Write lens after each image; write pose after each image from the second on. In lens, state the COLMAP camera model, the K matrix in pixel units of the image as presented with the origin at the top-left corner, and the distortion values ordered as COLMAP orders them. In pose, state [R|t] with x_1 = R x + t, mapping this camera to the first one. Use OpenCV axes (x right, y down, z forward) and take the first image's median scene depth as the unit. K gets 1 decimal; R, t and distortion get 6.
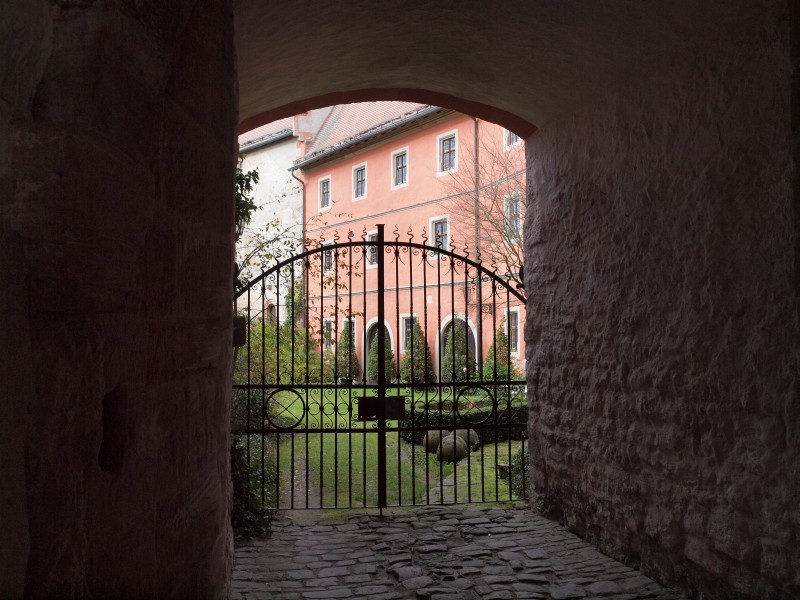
lens RADIAL K [[797.4, 0, 400.0], [0, 797.4, 300.0], [0, 0, 1]] dist [-0.006856, 0.011679]
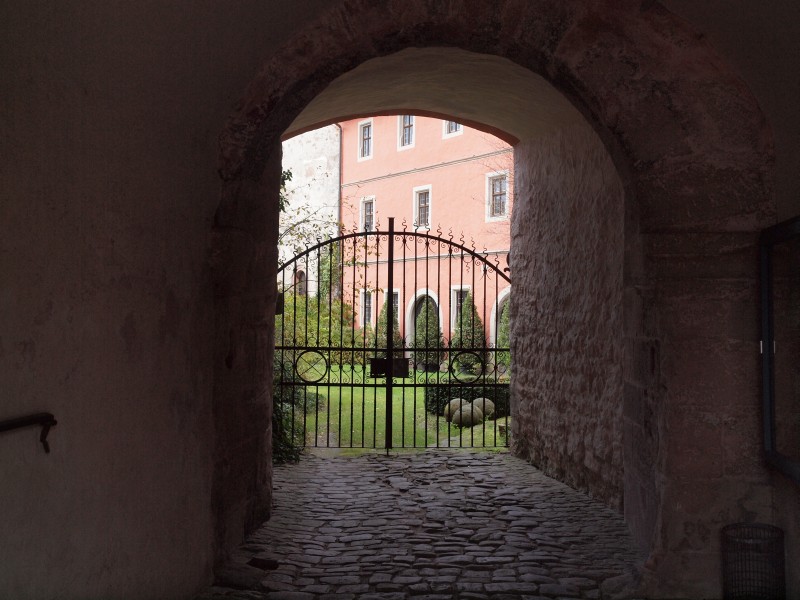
lens RADIAL K [[1106.5, 0, 400.0], [0, 1106.5, 300.0], [0, 0, 1]] dist [0.111268, 0.035038]
pose [[0.997408, 0.016717, -0.069989, 0.112482], [-0.014304, 0.999291, 0.034831, -0.028802], [0.070522, -0.033739, 0.996939, -0.707070]]
